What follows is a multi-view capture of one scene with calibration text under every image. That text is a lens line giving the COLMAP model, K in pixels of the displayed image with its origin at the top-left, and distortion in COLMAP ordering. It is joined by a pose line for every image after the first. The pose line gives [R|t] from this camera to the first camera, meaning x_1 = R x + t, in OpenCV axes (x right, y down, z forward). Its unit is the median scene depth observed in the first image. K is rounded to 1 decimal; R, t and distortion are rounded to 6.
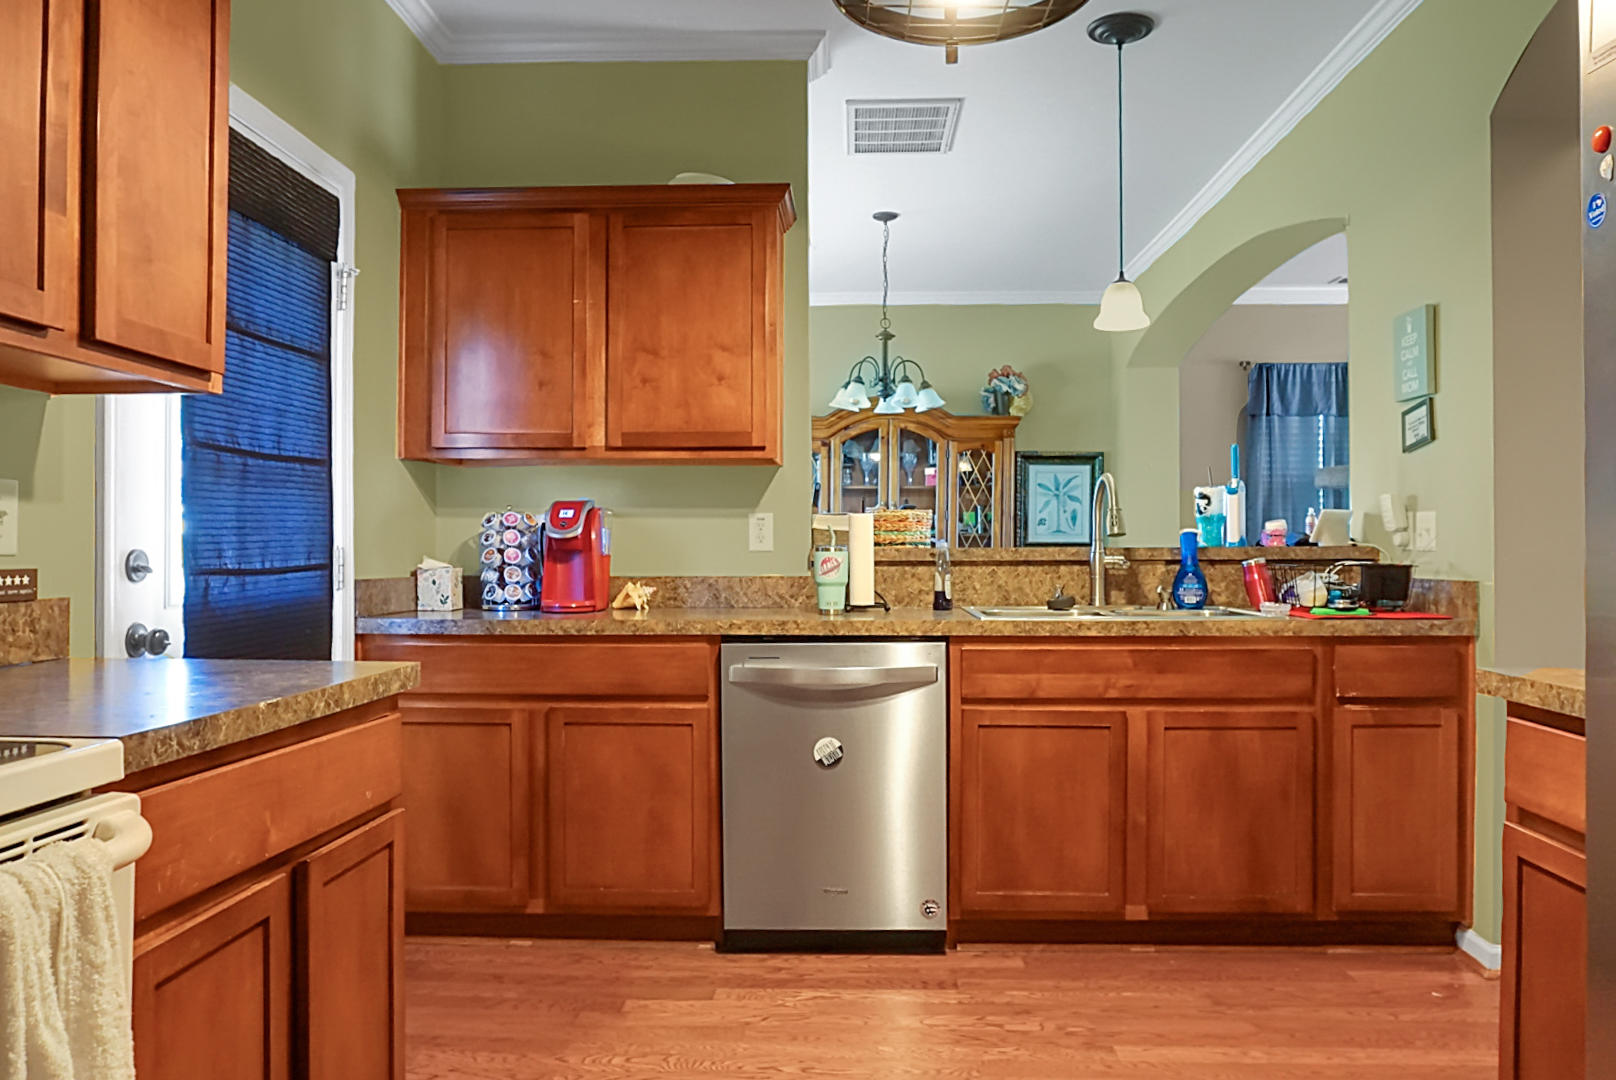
lens RADIAL K [[1106.9, 0, 815.7], [0, 1106.9, 541.4], [0, 0, 1]] dist [-0.054297, 0.028901]
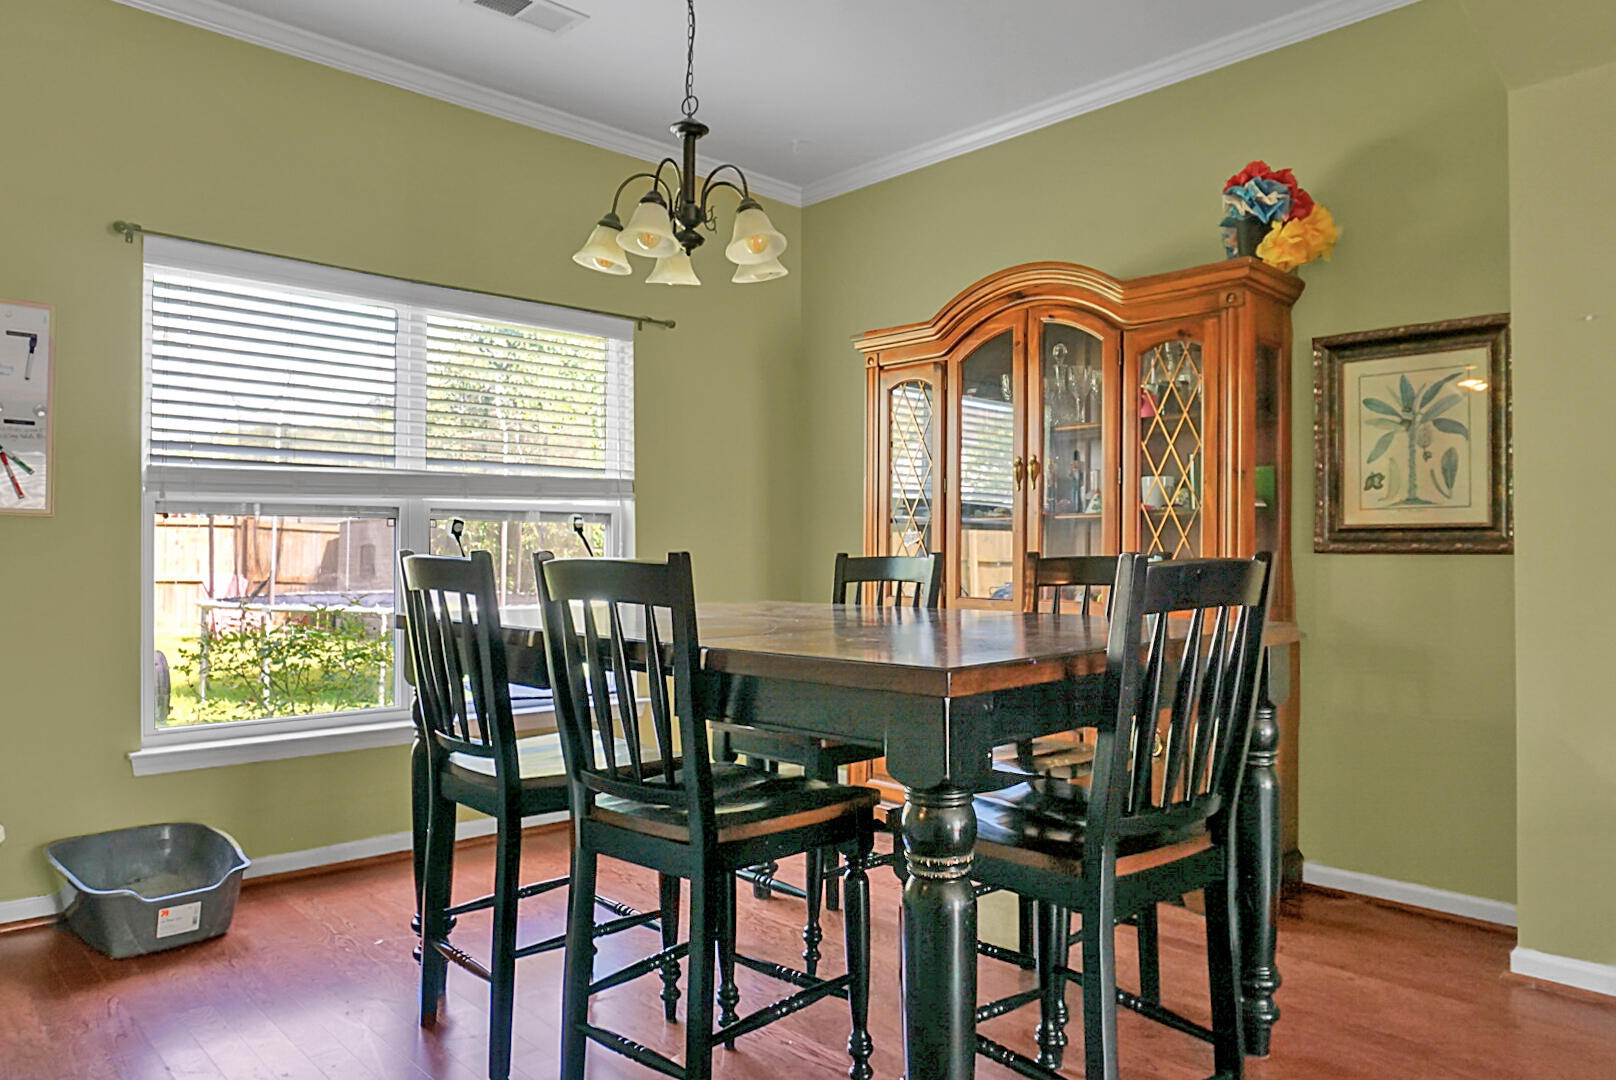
lens RADIAL K [[1106.9, 0, 806.7], [0, 1106.9, 545.7], [0, 0, 1]] dist [-0.054297, 0.028901]
pose [[0.731342, -0.012156, -0.681903, 0.344315], [0.011311, 0.999920, -0.005694, 0.009218], [0.681917, -0.003548, 0.731421, 0.499040]]
